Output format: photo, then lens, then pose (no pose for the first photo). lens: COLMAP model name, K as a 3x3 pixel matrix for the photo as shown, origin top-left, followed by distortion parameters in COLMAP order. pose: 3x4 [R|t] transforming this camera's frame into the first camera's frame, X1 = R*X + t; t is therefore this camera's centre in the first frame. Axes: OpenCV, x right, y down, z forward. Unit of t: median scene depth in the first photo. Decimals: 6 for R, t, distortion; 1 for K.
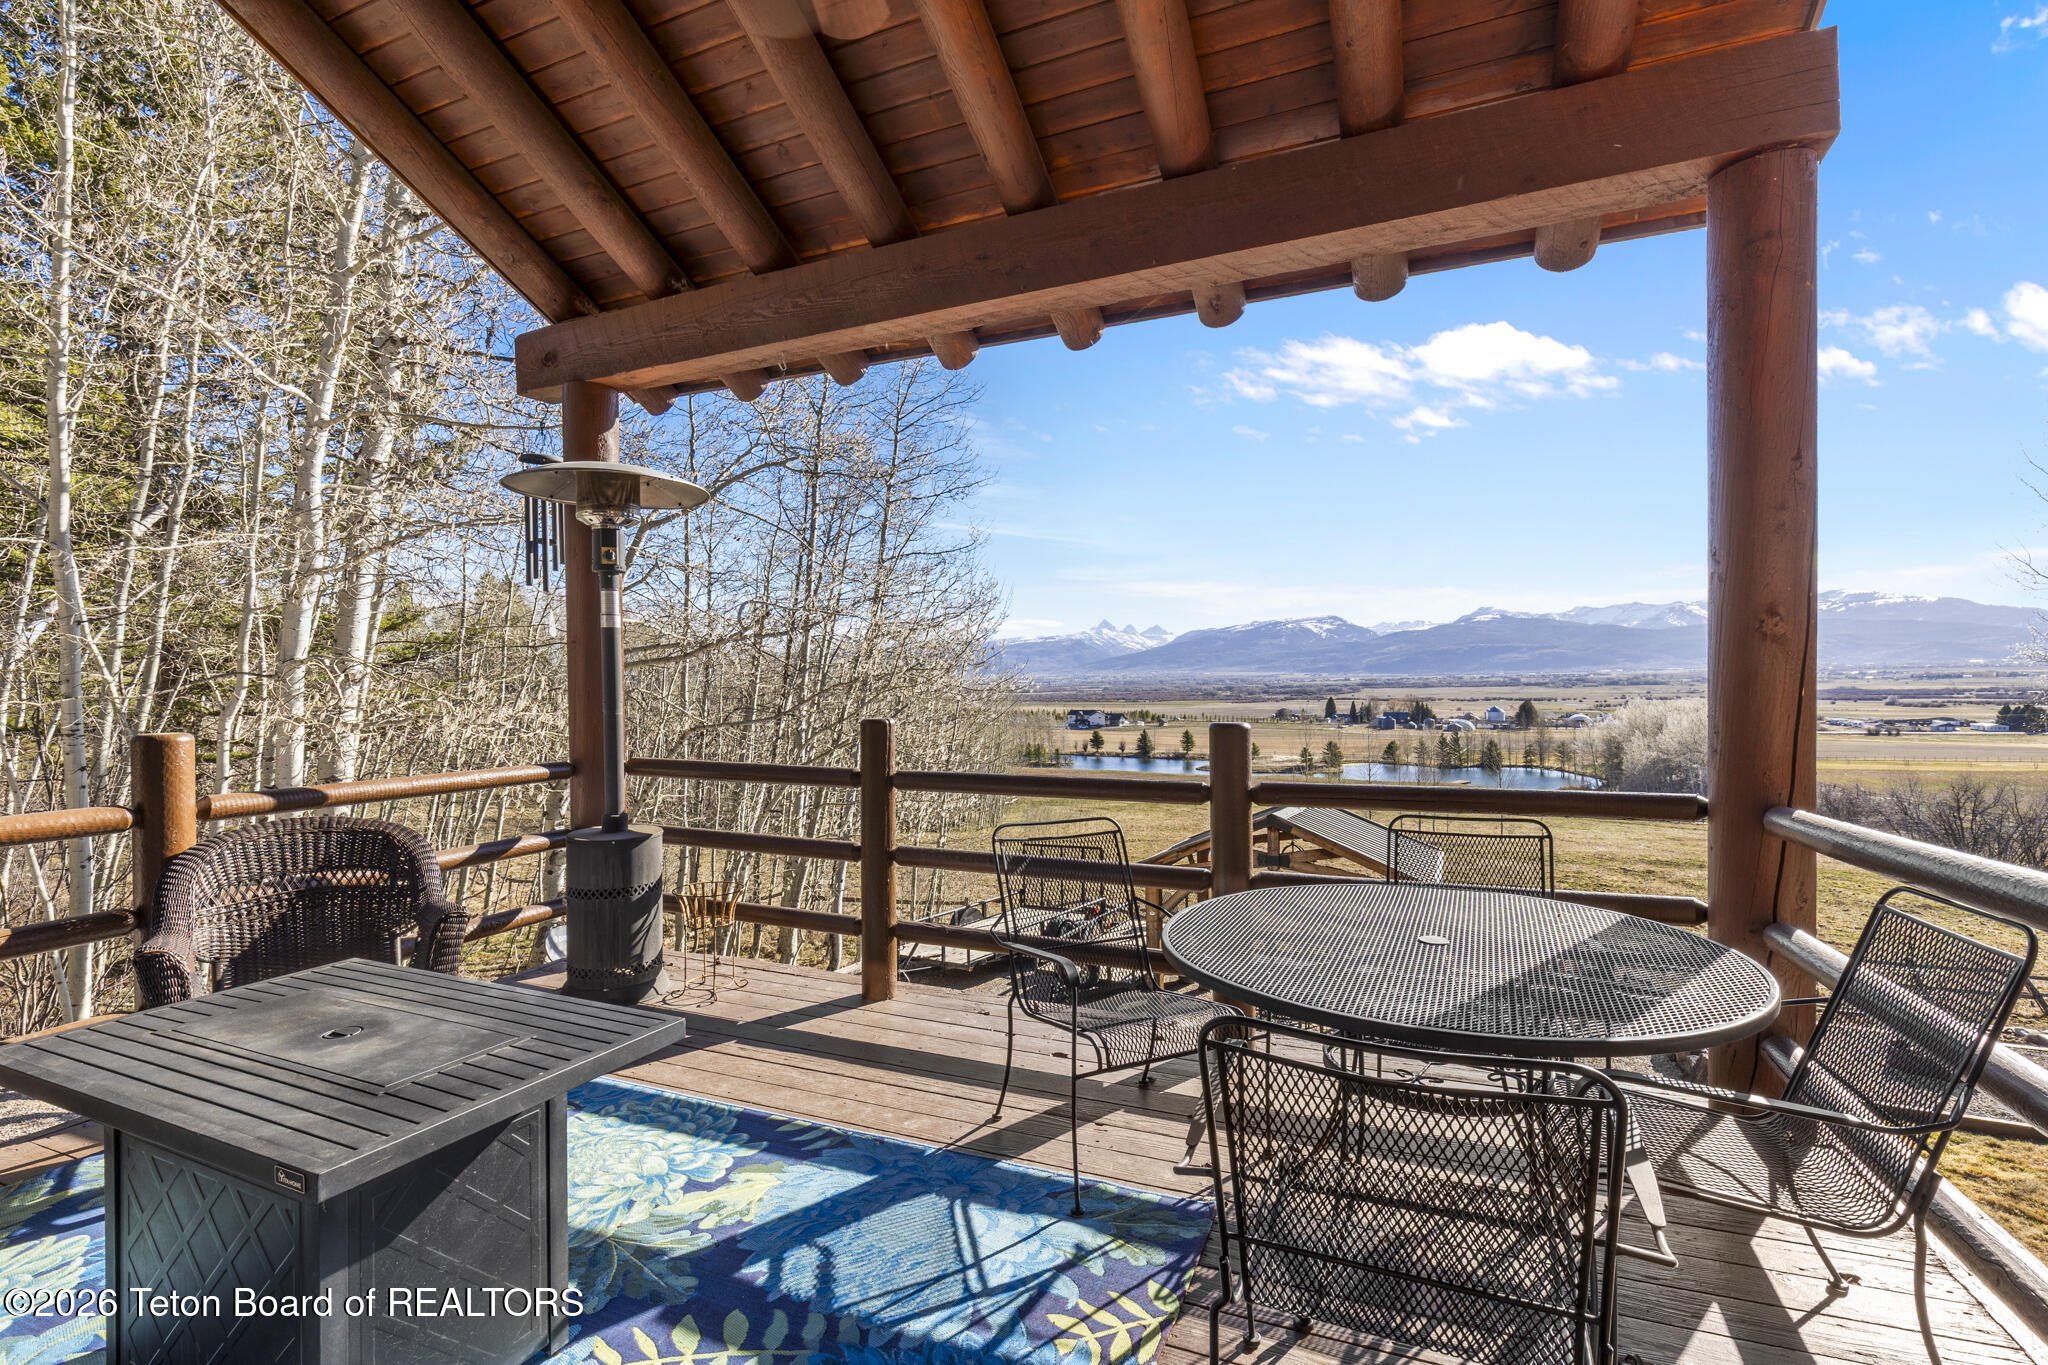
lens RADIAL K [[933.1, 0, 1023.1], [0, 933.1, 695.4], [0, 0, 1]] dist [0.000168, -0.000412]
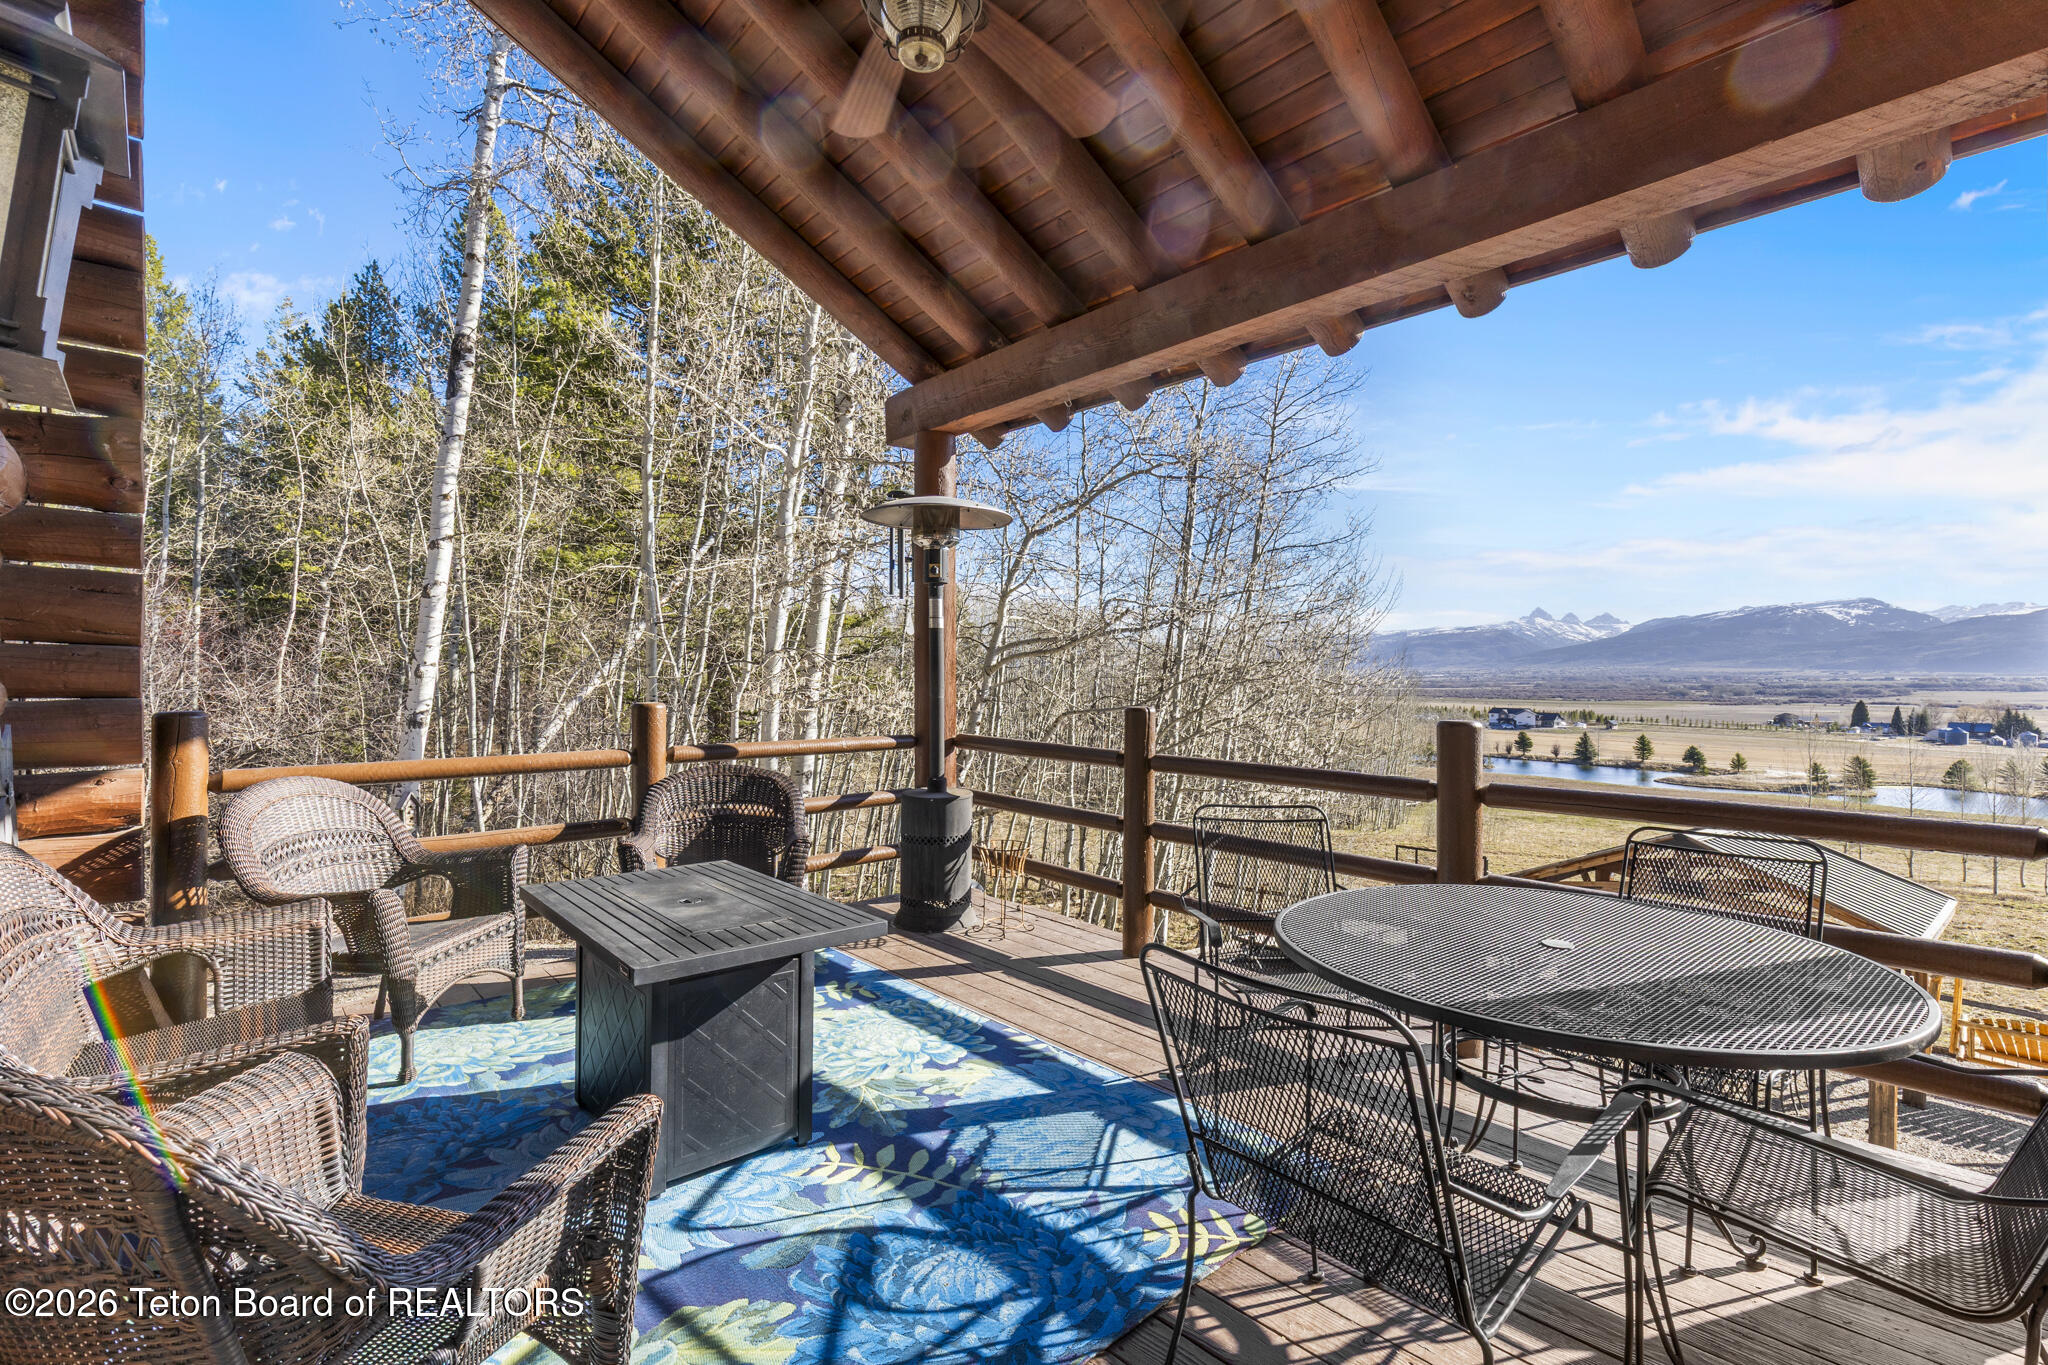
lens RADIAL K [[913.7, 0, 1024.0], [0, 913.7, 682.5], [0, 0, 1]] dist [-0.000808, -0.000707]
pose [[0.911001, 0.017229, -0.412044, 0.150036], [-0.018993, 0.999820, -0.000186, -0.001750], [0.411967, 0.007995, 0.911164, -0.055222]]
